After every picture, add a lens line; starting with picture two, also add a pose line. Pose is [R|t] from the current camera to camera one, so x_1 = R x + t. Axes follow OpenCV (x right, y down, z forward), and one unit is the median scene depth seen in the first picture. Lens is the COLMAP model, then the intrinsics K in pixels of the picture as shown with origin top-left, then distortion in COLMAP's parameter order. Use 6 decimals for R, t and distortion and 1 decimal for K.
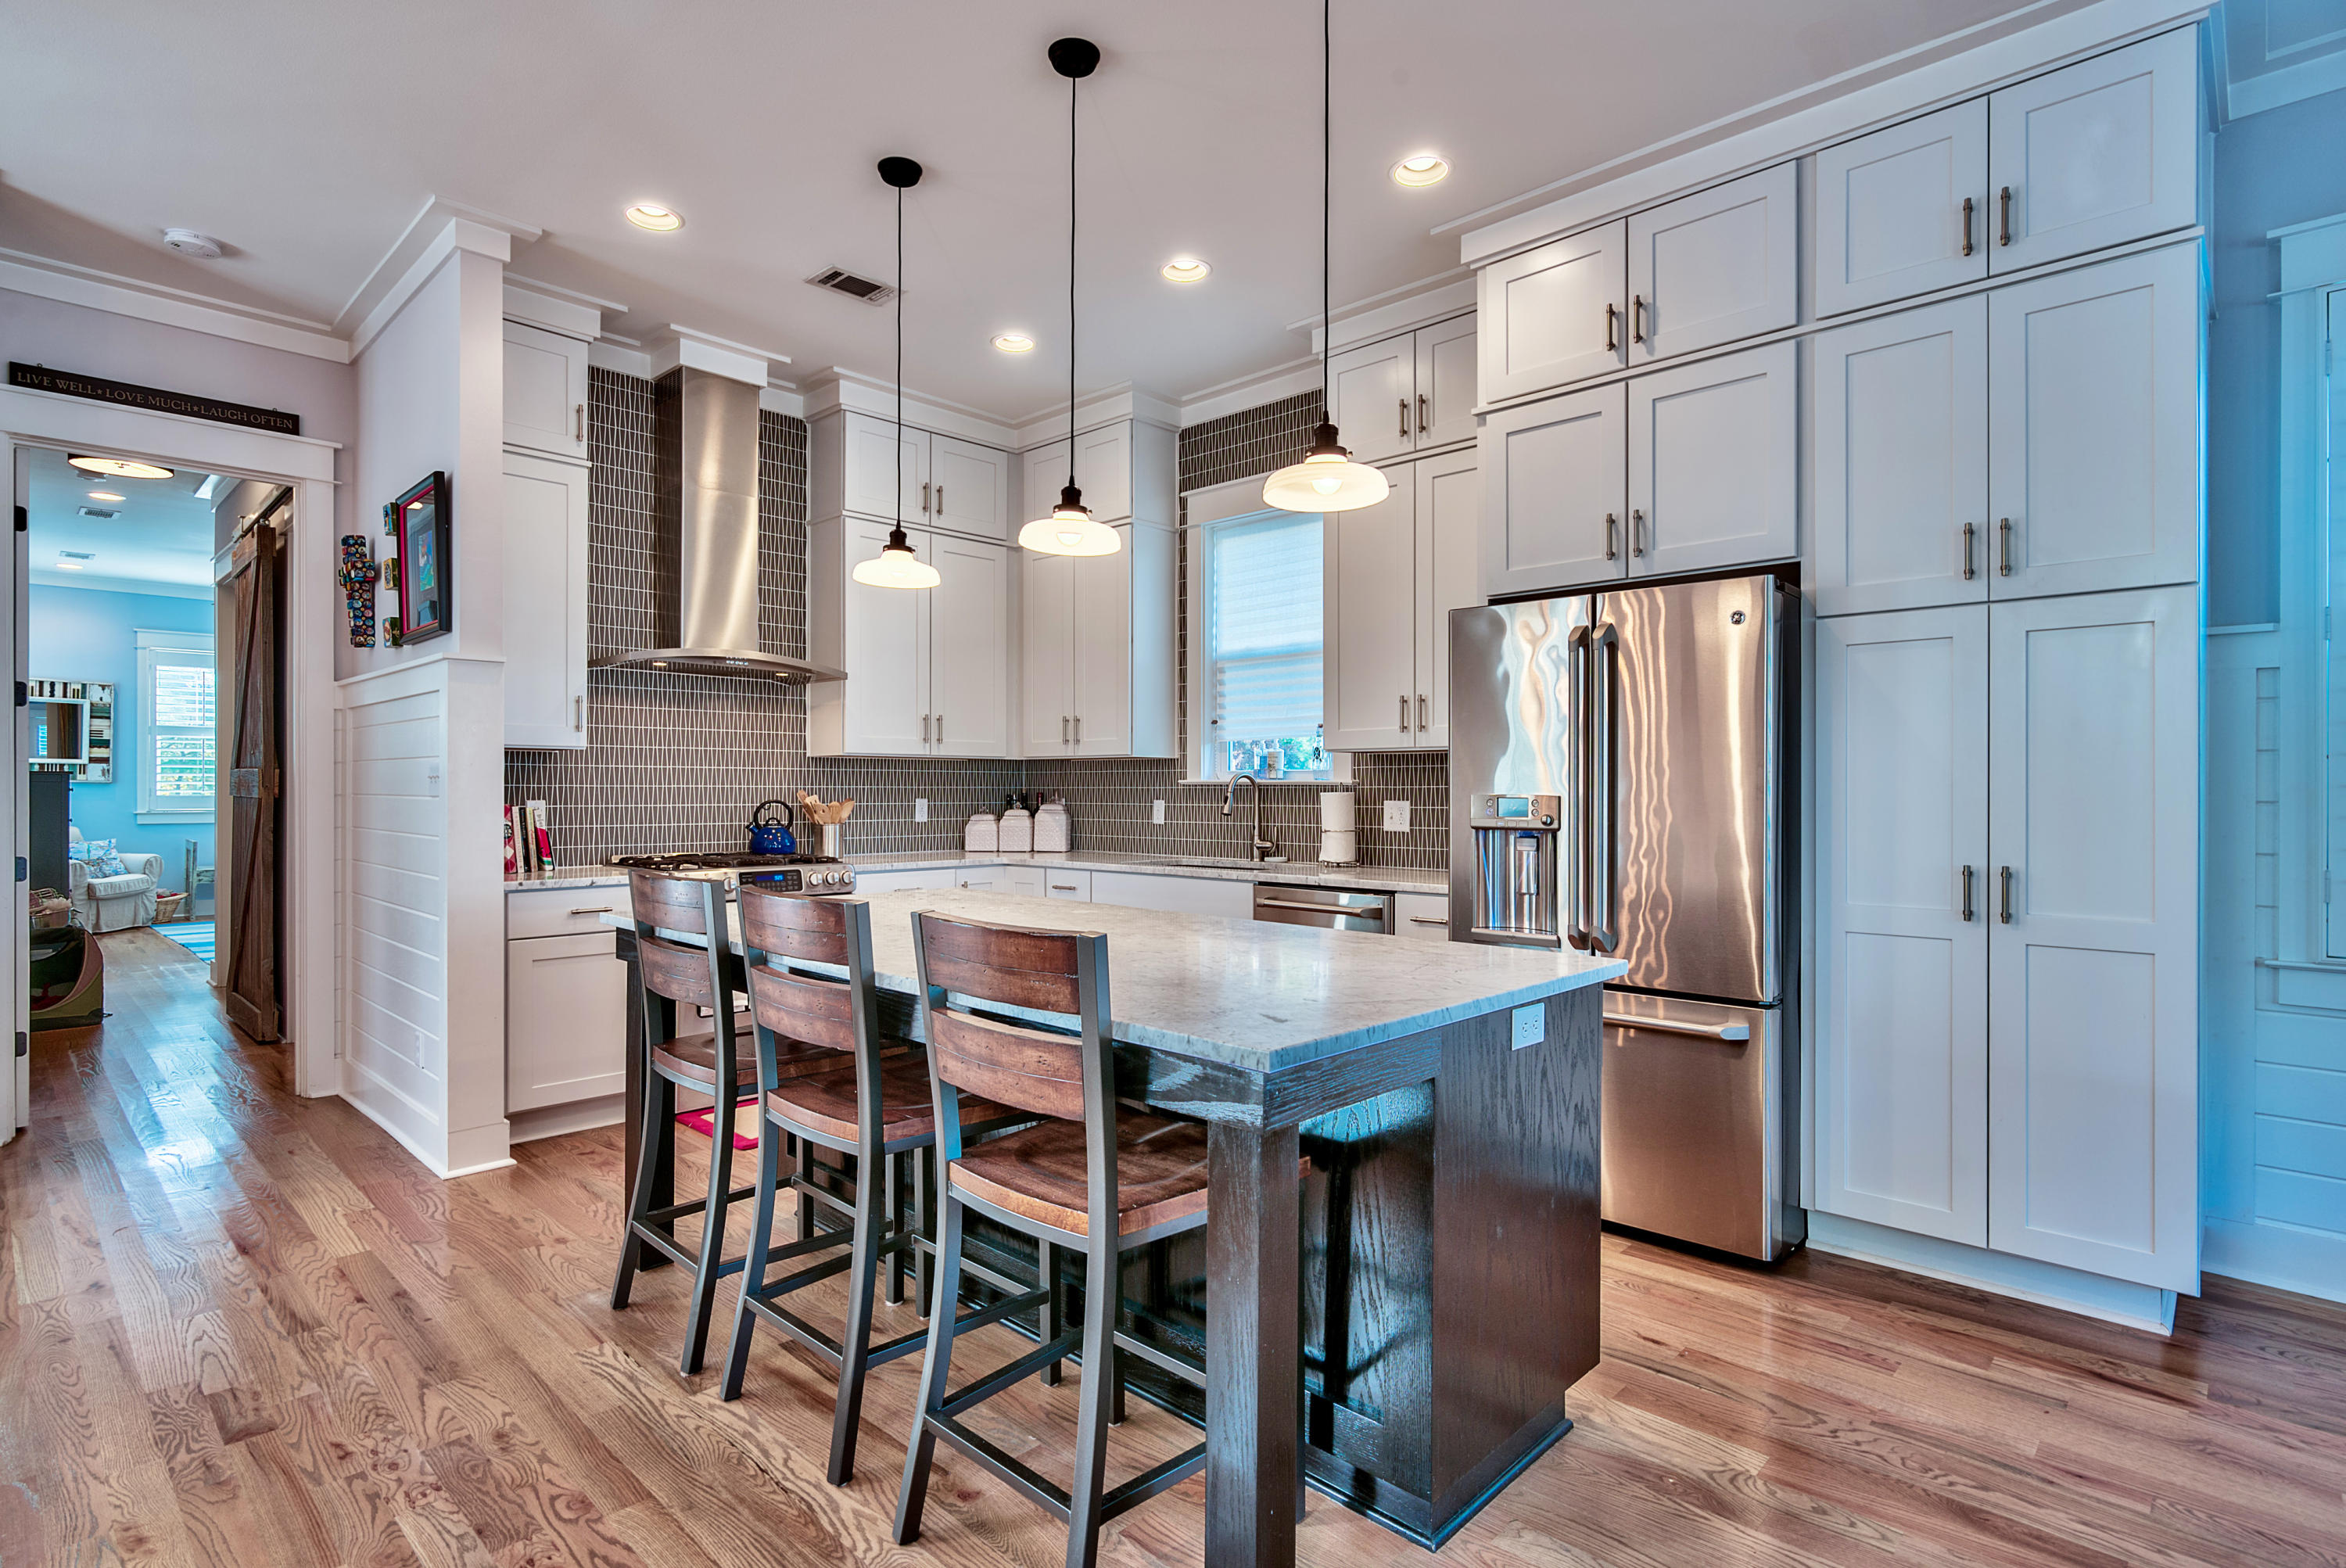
lens RADIAL K [[1168.1, 0, 1173.0], [0, 1168.1, 784.0], [0, 0, 1]] dist [0.000793, 0.000885]
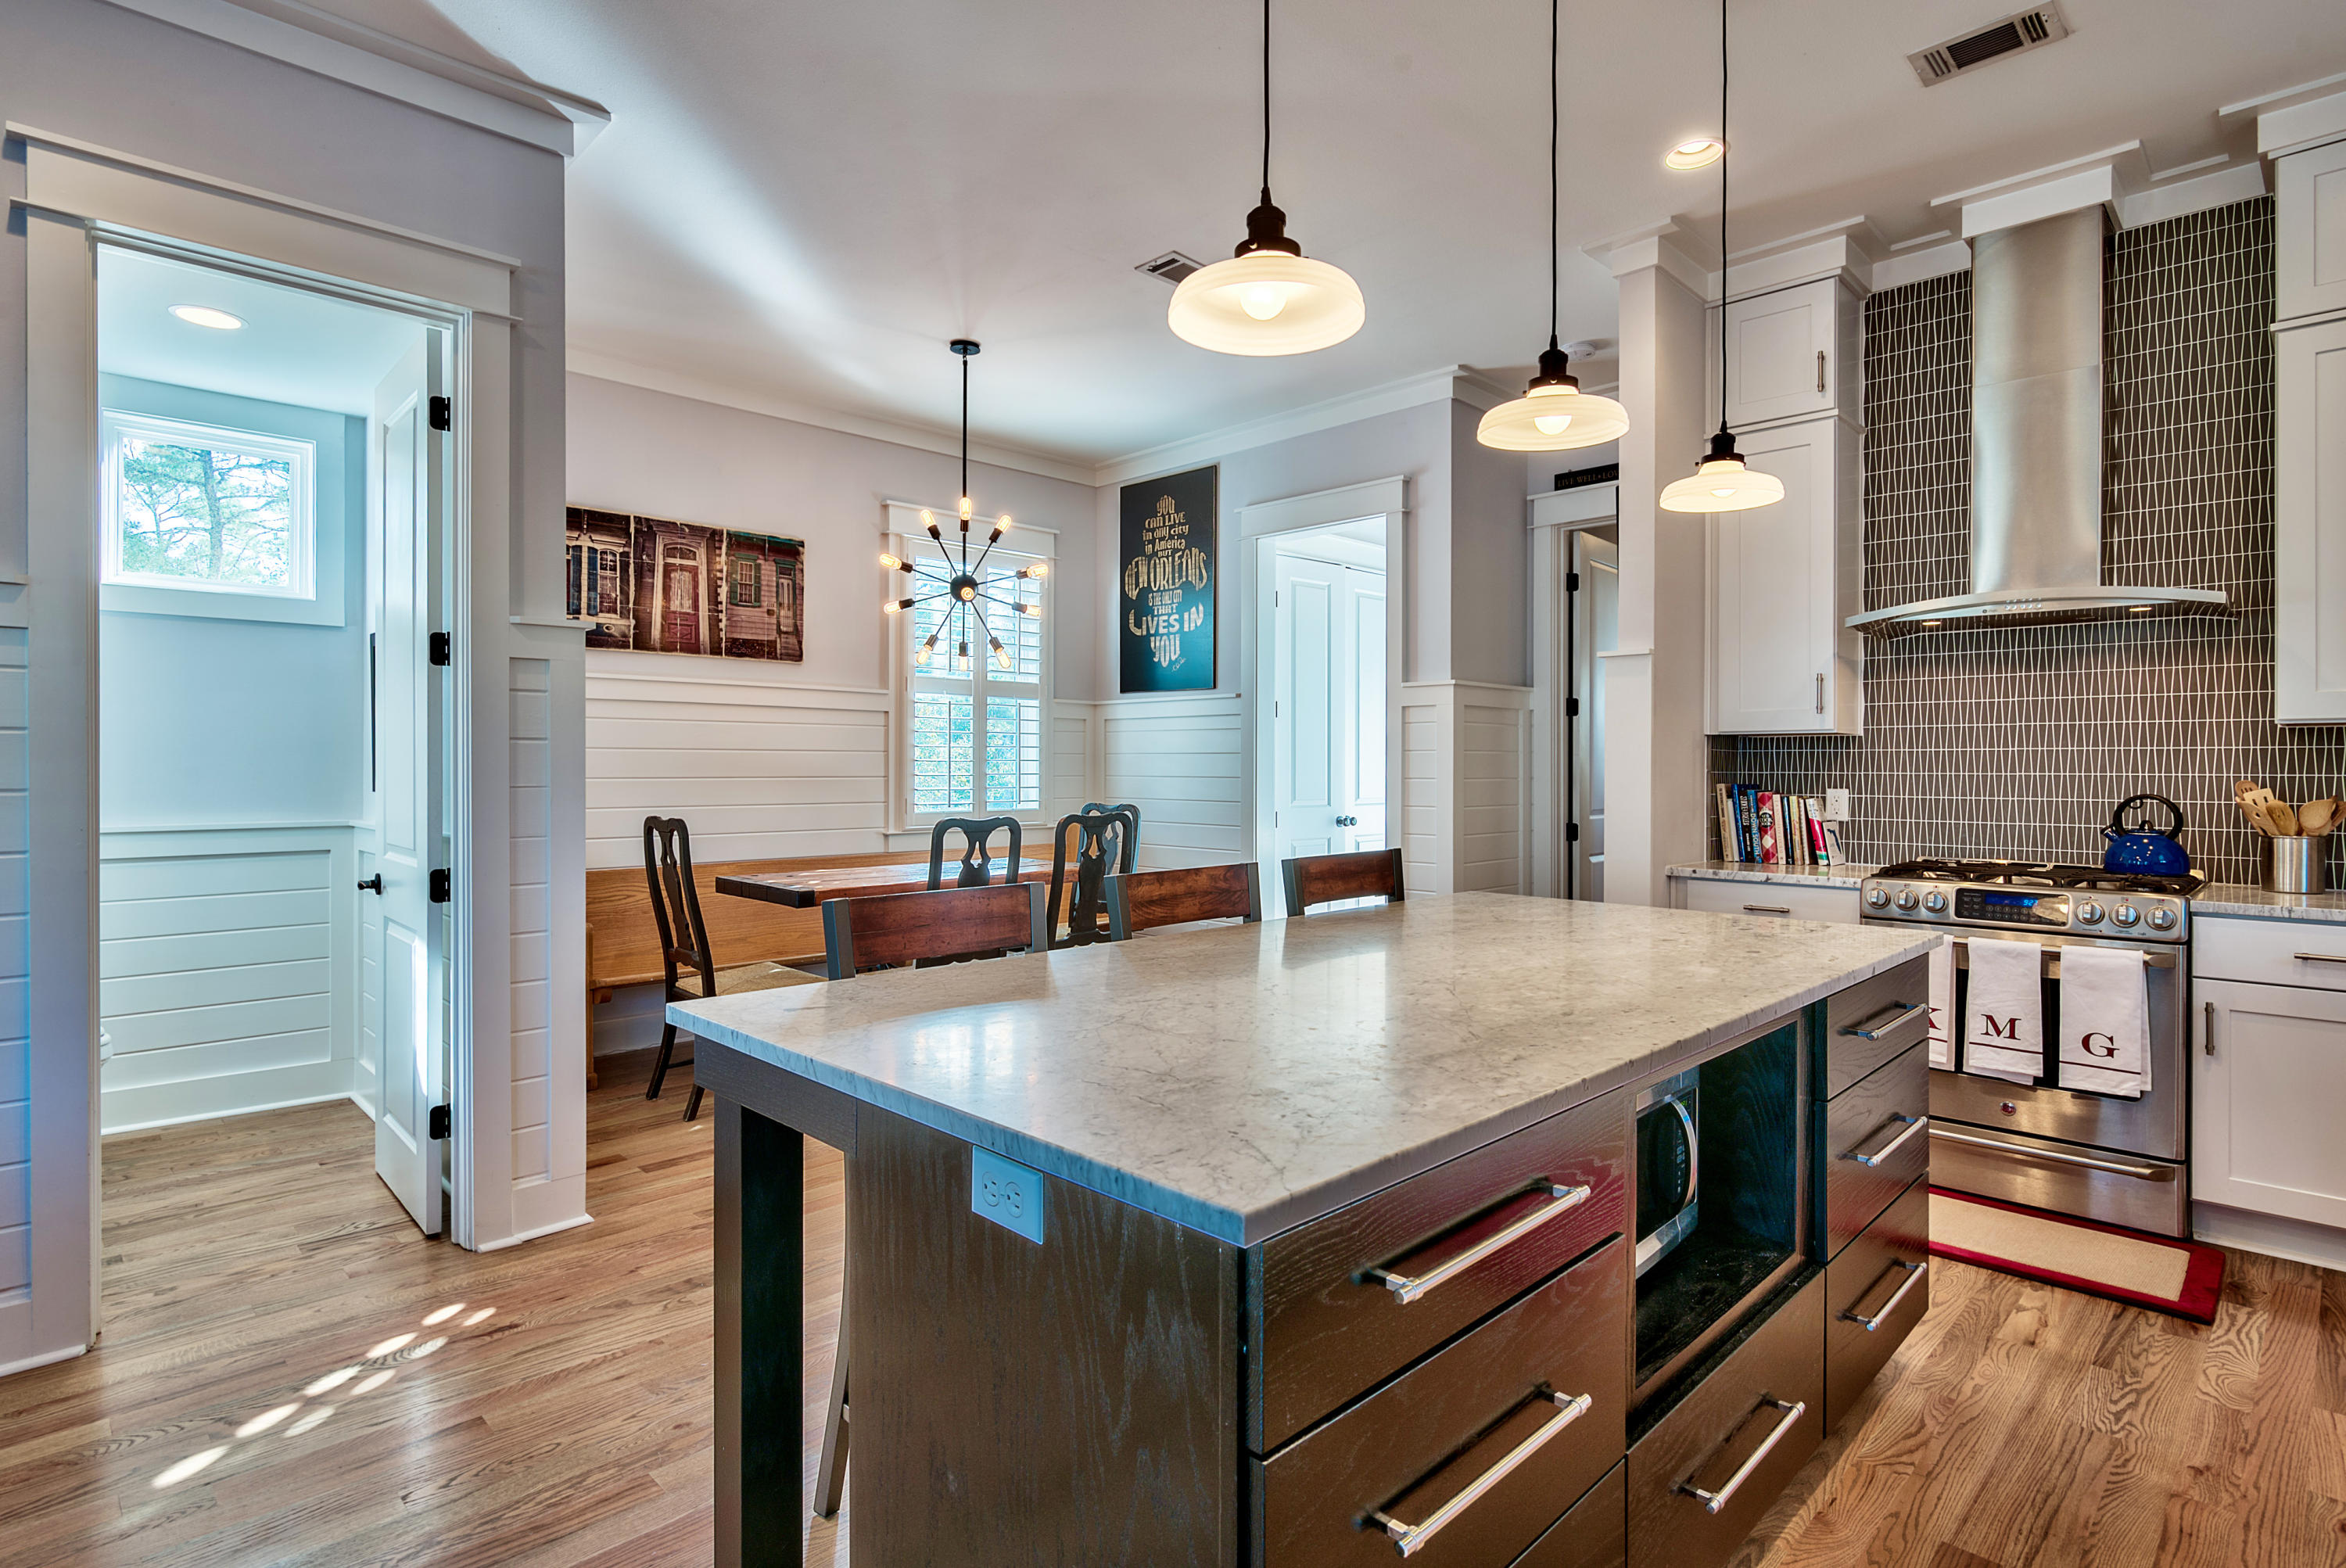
lens RADIAL K [[1167.2, 0, 1173.0], [0, 1167.2, 784.0], [0, 0, 1]] dist [-0.002370, 0.000211]
pose [[-0.038198, 0.011284, -0.999206, 0.385676], [-0.004788, 0.999923, 0.011475, 0.001415], [0.999259, 0.005222, -0.038141, 0.495595]]
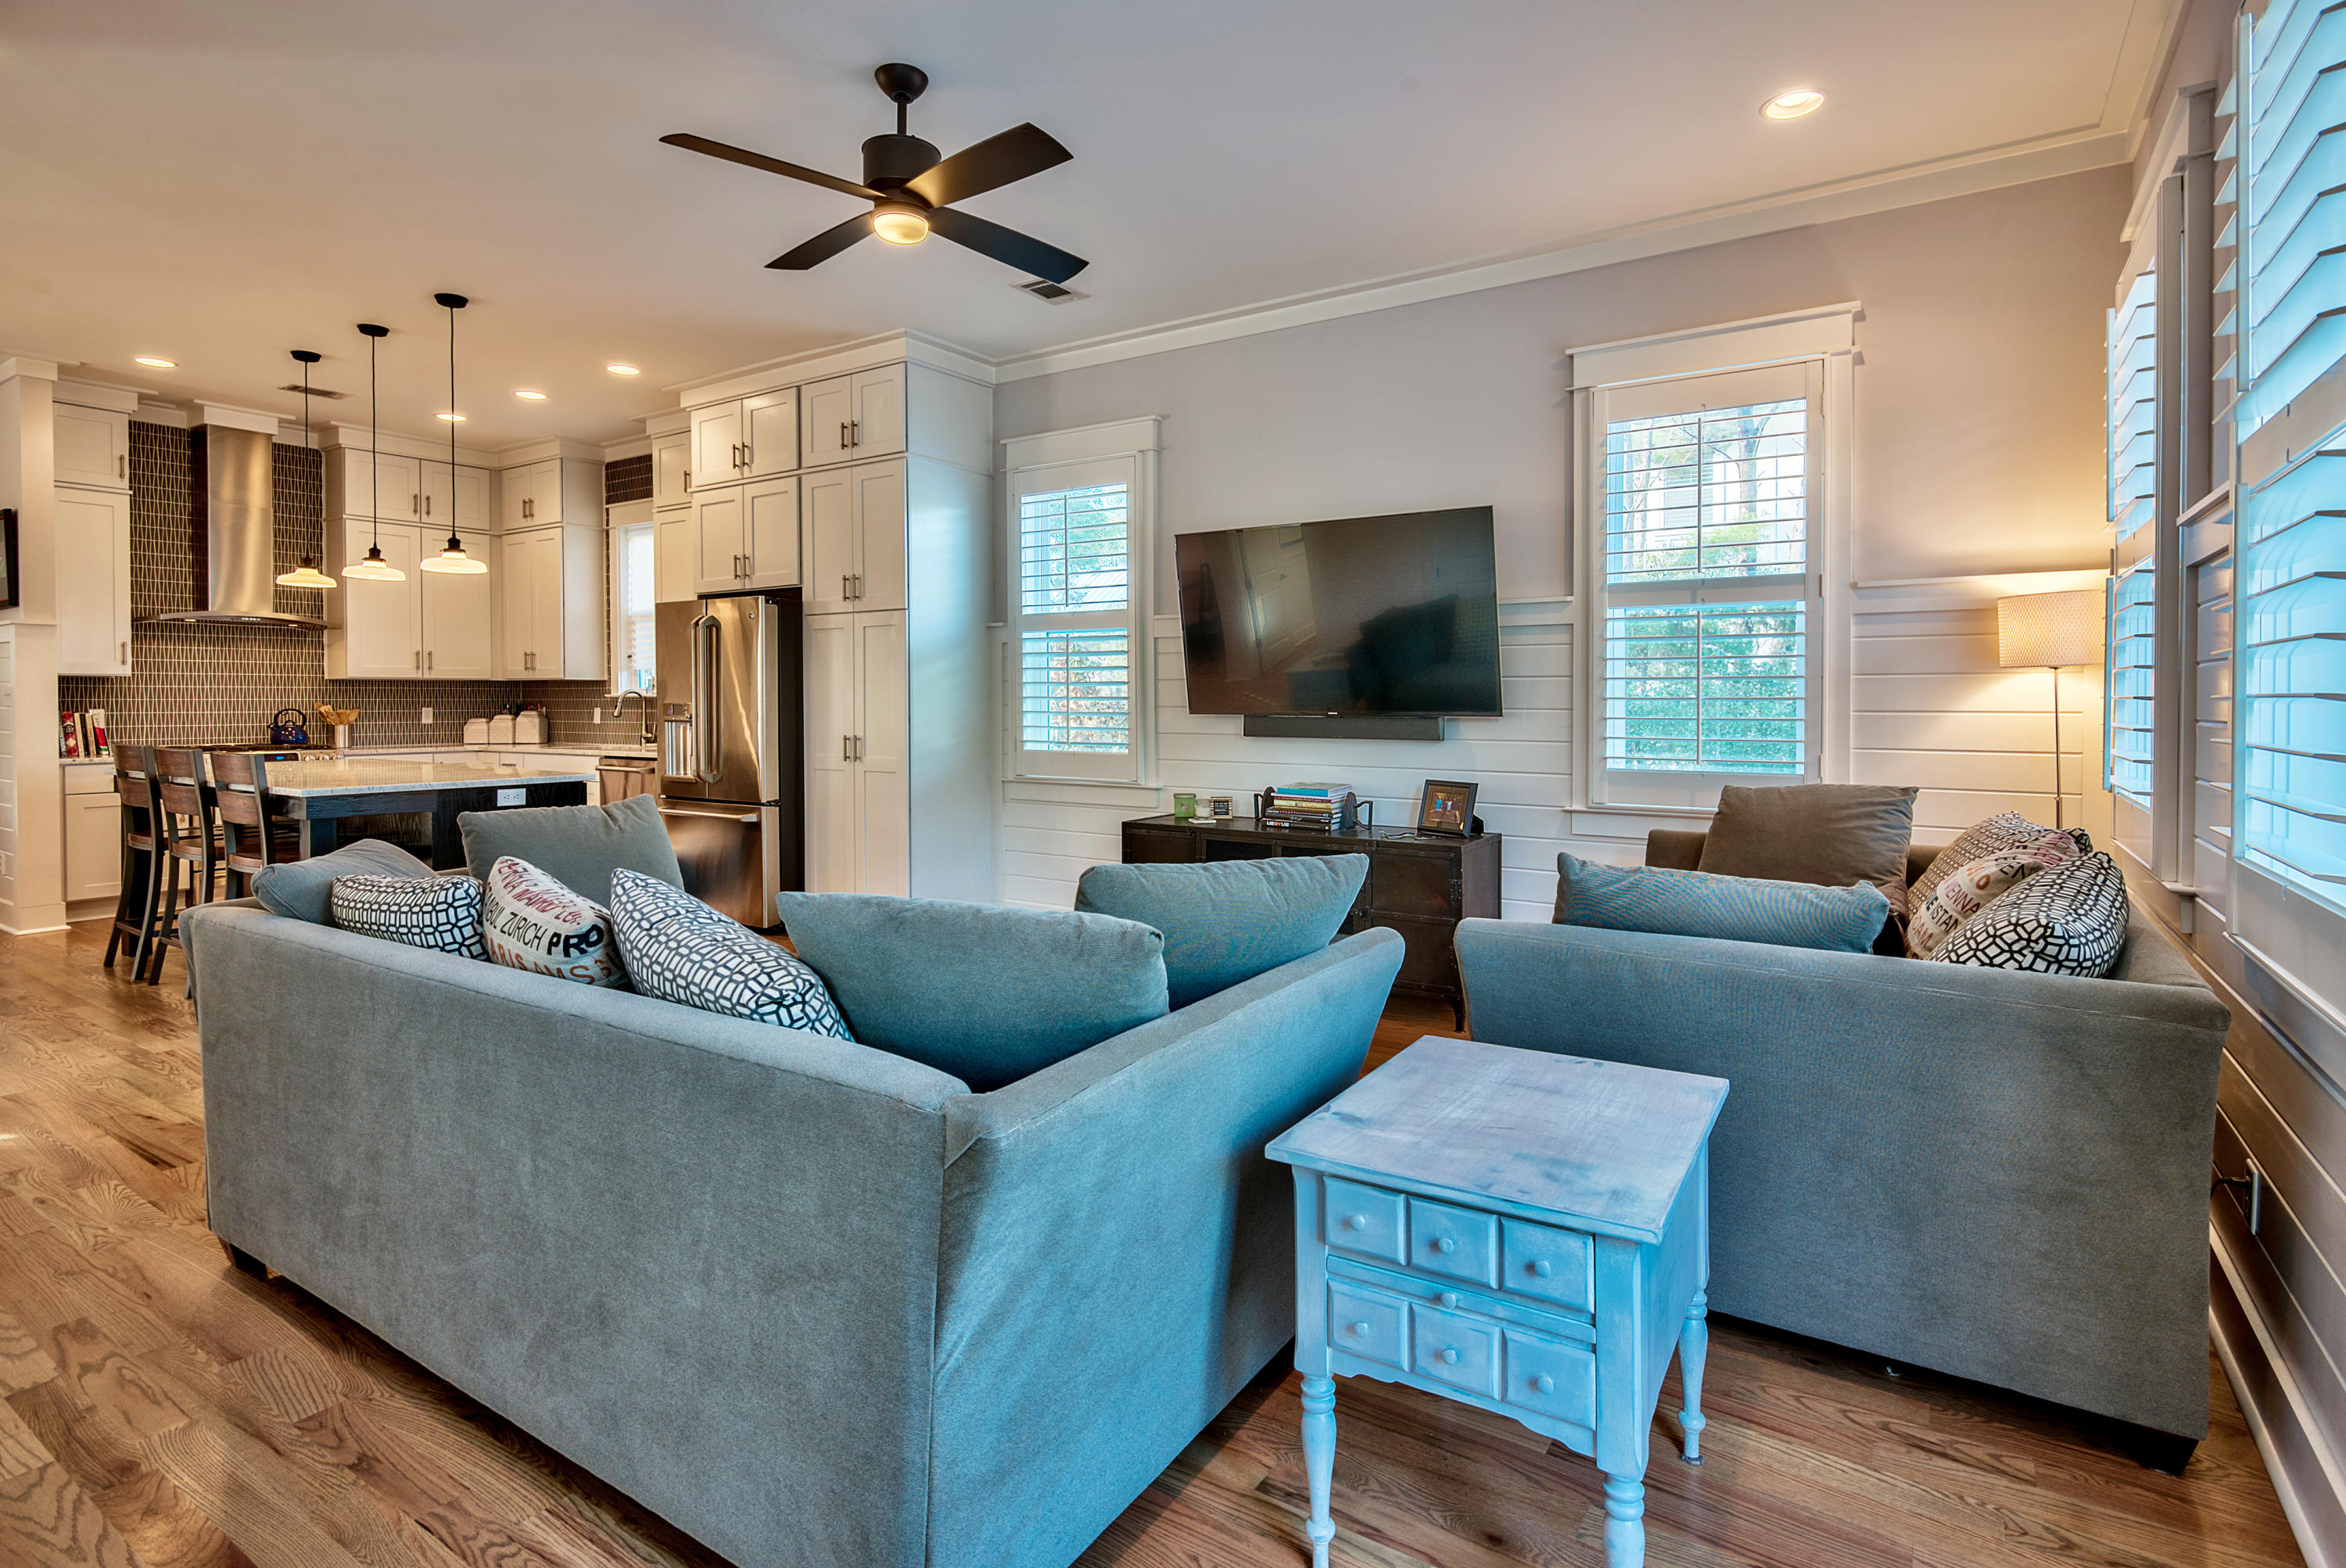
lens RADIAL K [[1125.6, 0, 1174.4], [0, 1125.6, 709.4], [0, 0, 1]] dist [0.001635, -0.000394]
pose [[0.980318, -0.004751, 0.197367, 0.522665], [0.002197, 0.999911, 0.013160, -0.001813], [-0.197412, -0.012467, 0.980241, -0.690285]]
